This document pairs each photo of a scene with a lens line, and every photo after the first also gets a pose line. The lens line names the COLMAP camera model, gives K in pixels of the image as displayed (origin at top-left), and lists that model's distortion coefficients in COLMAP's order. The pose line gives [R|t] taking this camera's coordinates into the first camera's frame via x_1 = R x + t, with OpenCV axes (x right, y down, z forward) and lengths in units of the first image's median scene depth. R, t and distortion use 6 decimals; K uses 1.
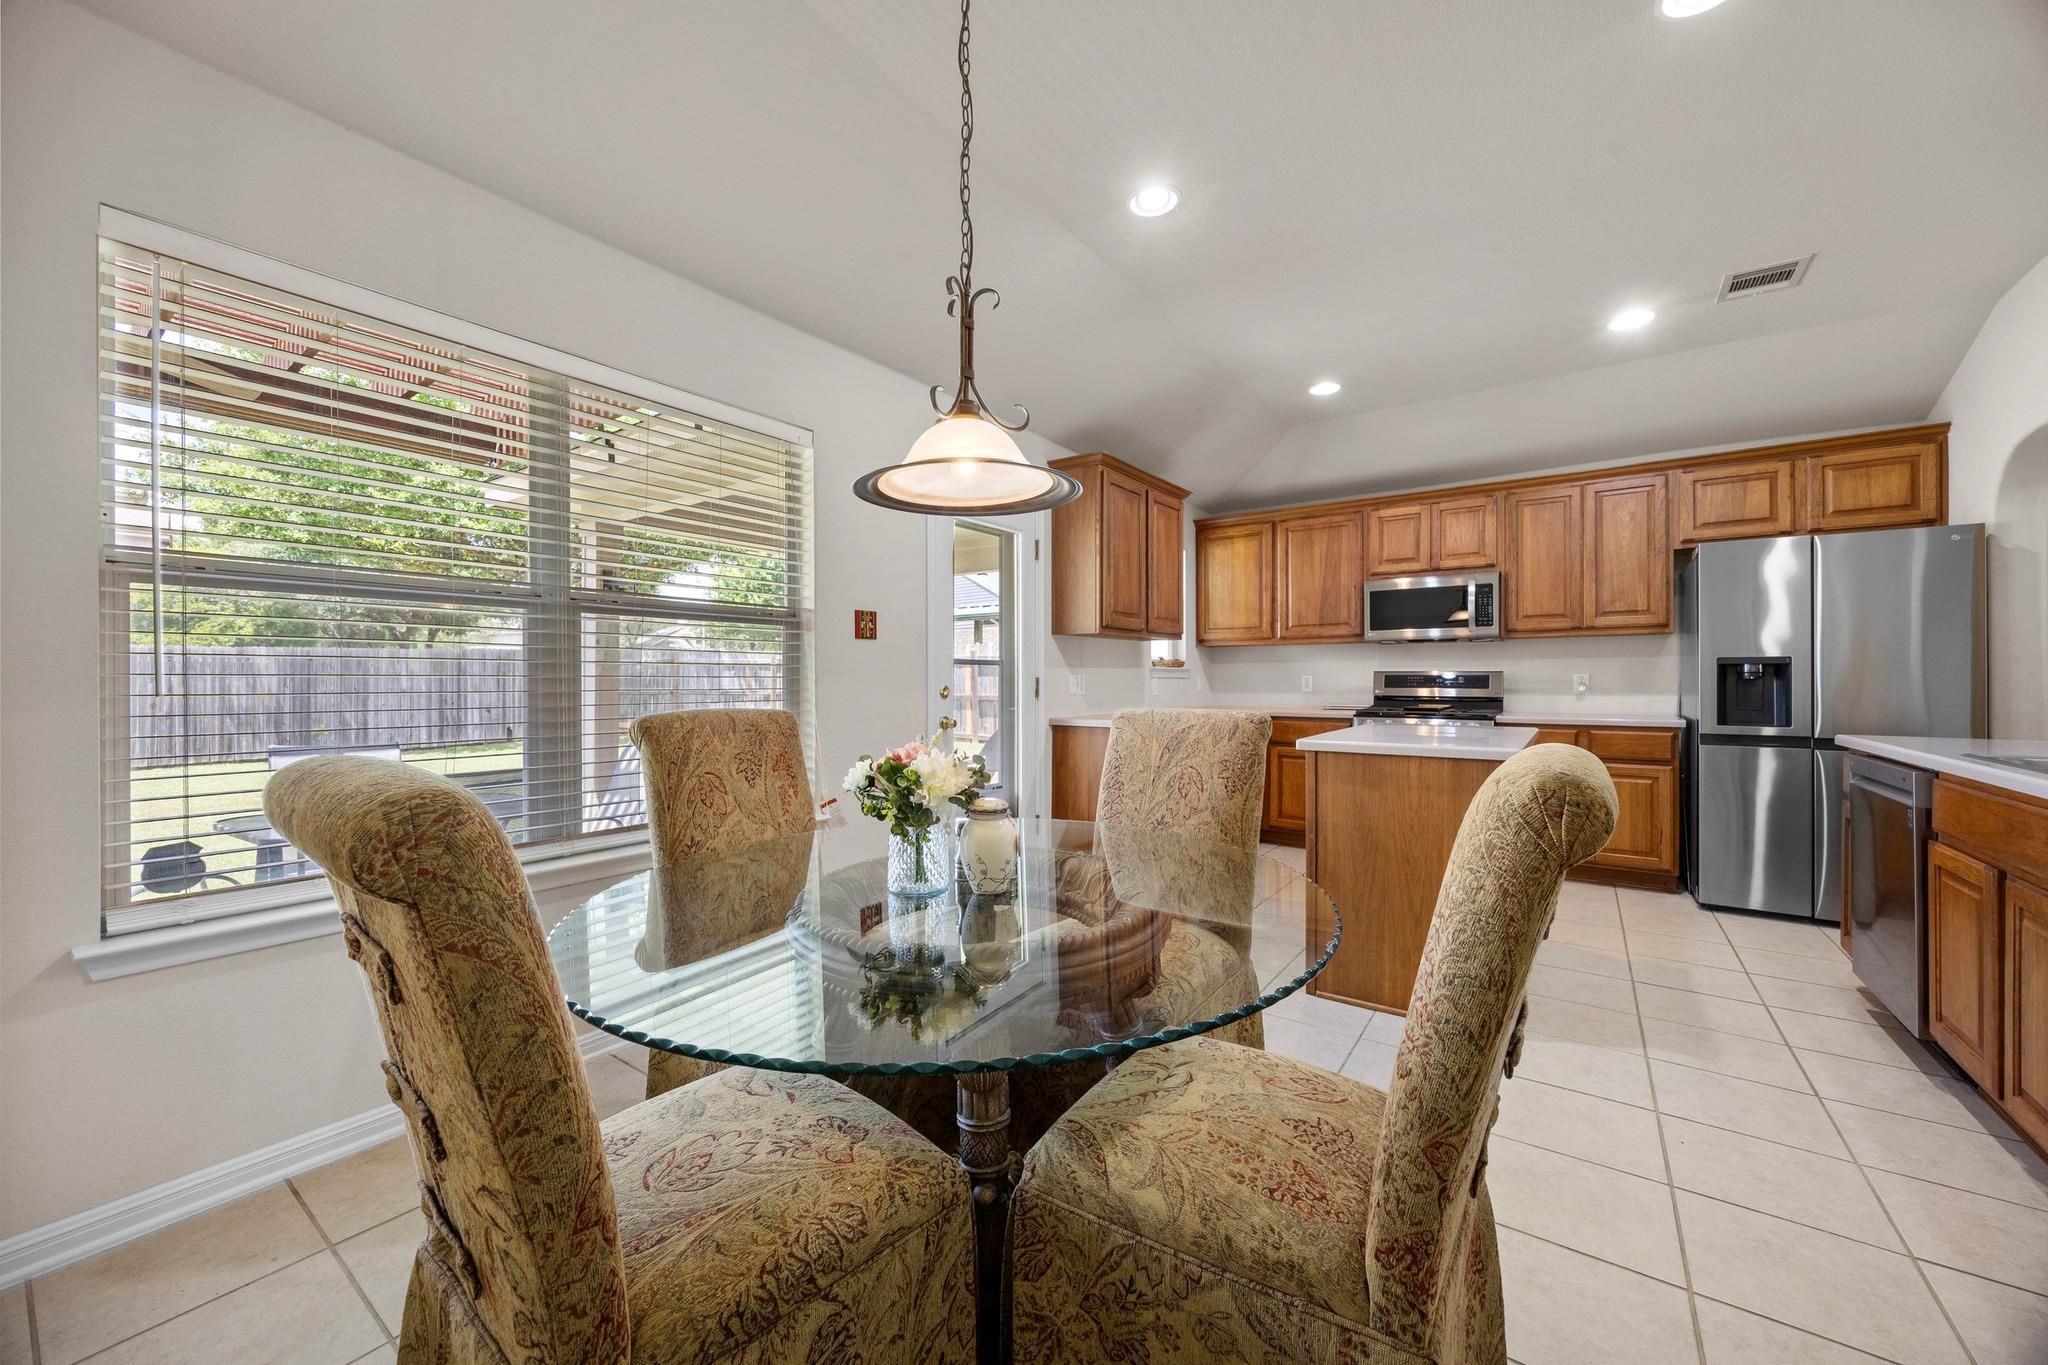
lens RADIAL K [[772.8, 0, 1008.6], [0, 772.8, 685.6], [0, 0, 1]] dist [-0.005555, 0.000487]
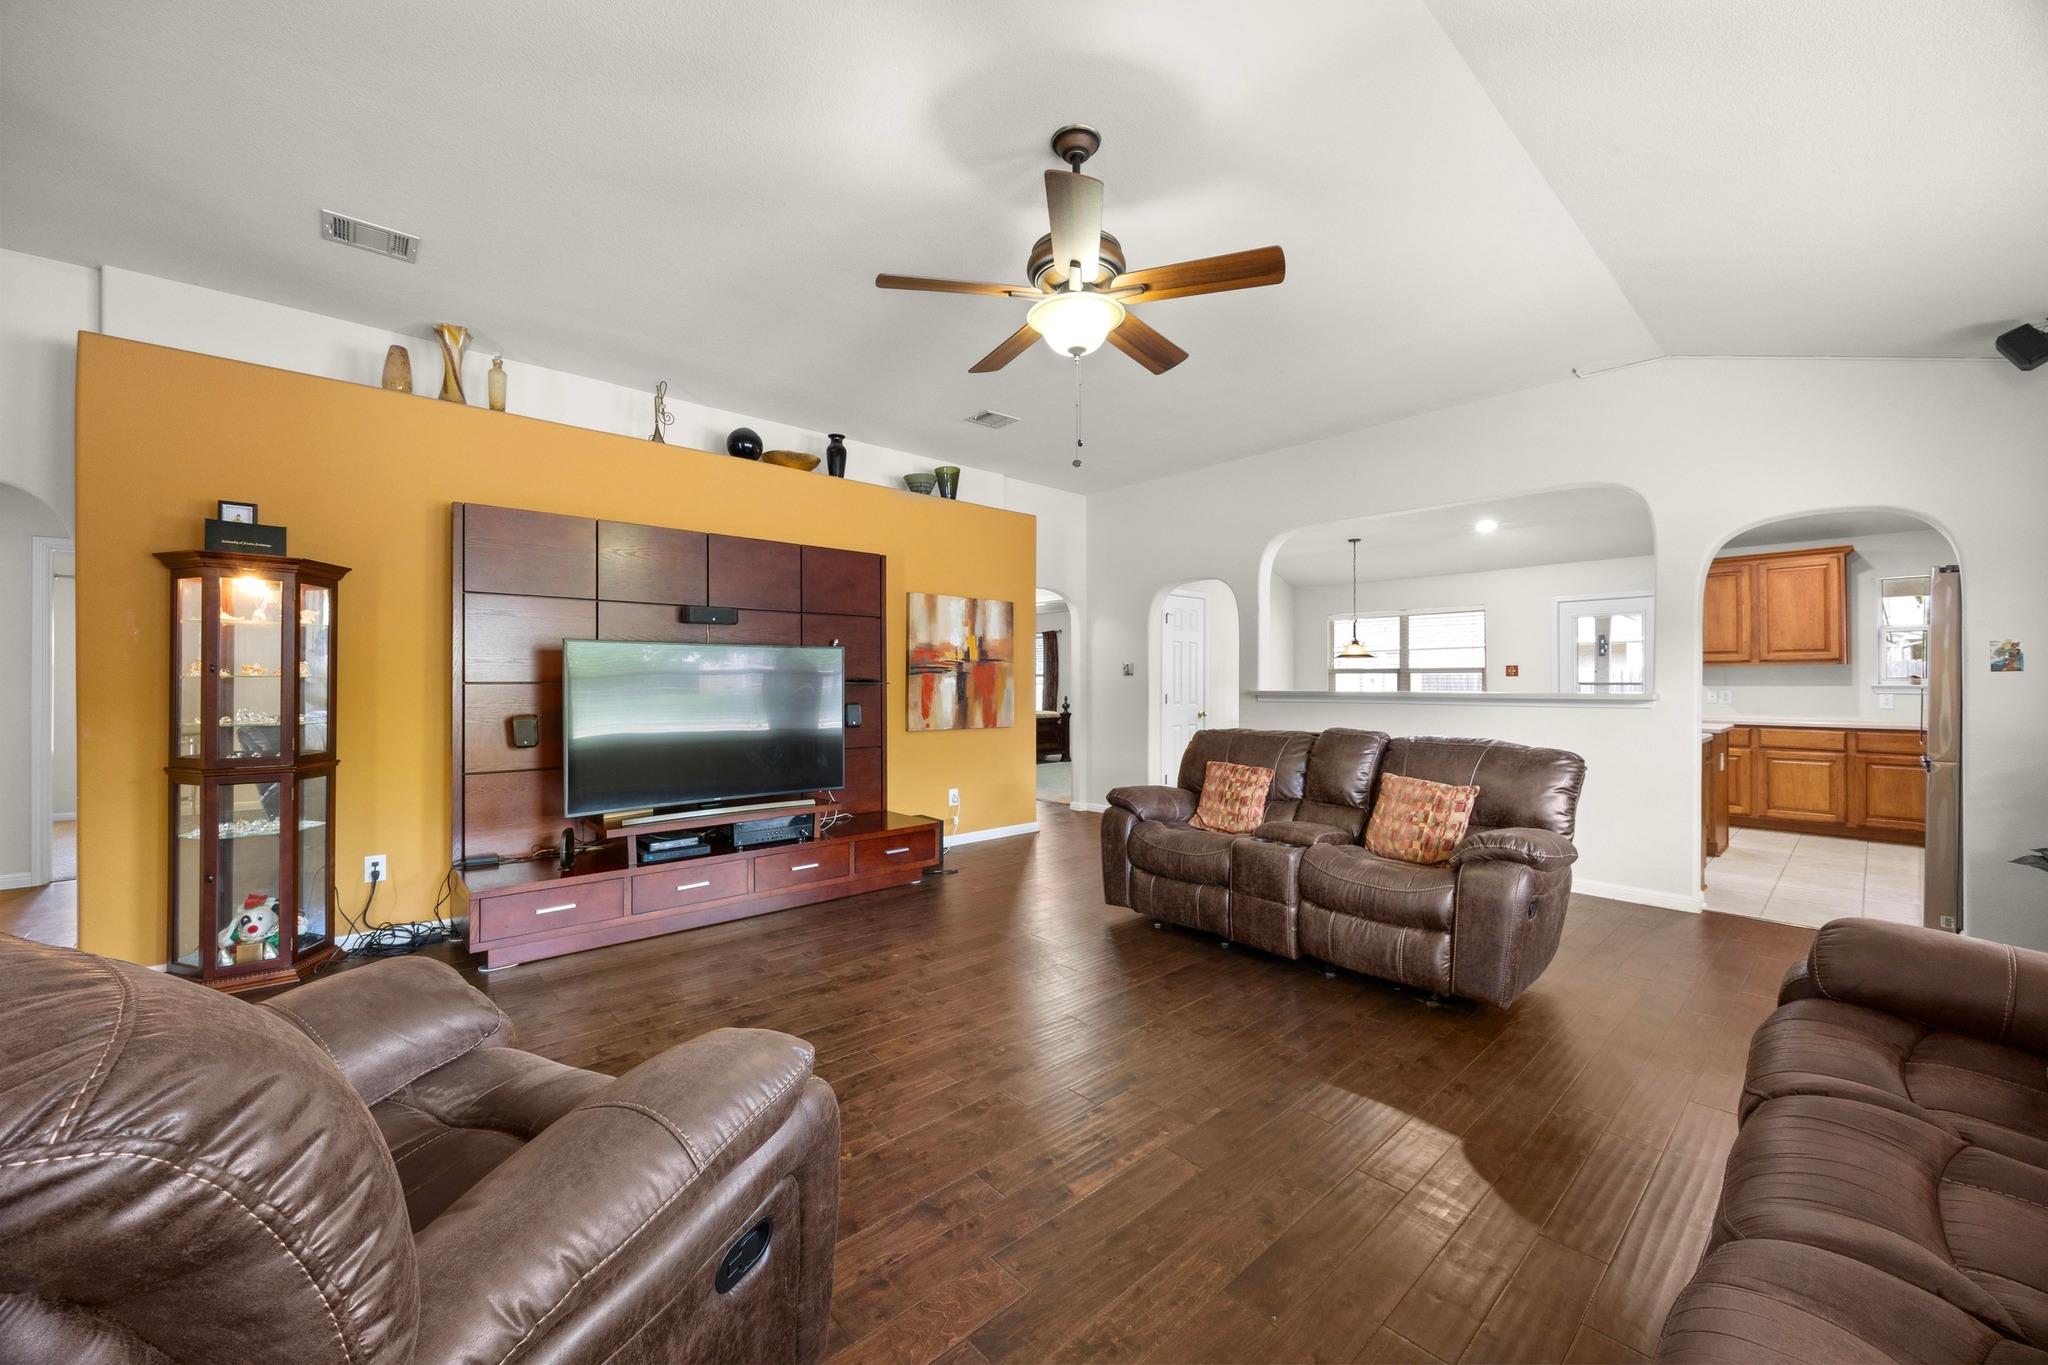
lens RADIAL K [[772.8, 0, 1016.0], [0, 772.8, 680.0], [0, 0, 1]] dist [-0.005555, 0.000487]
pose [[-0.206894, -0.001986, -0.978361, 1.851333], [-0.006725, 0.999977, -0.000607, -0.023816], [0.978340, 0.006454, -0.206903, -0.065371]]
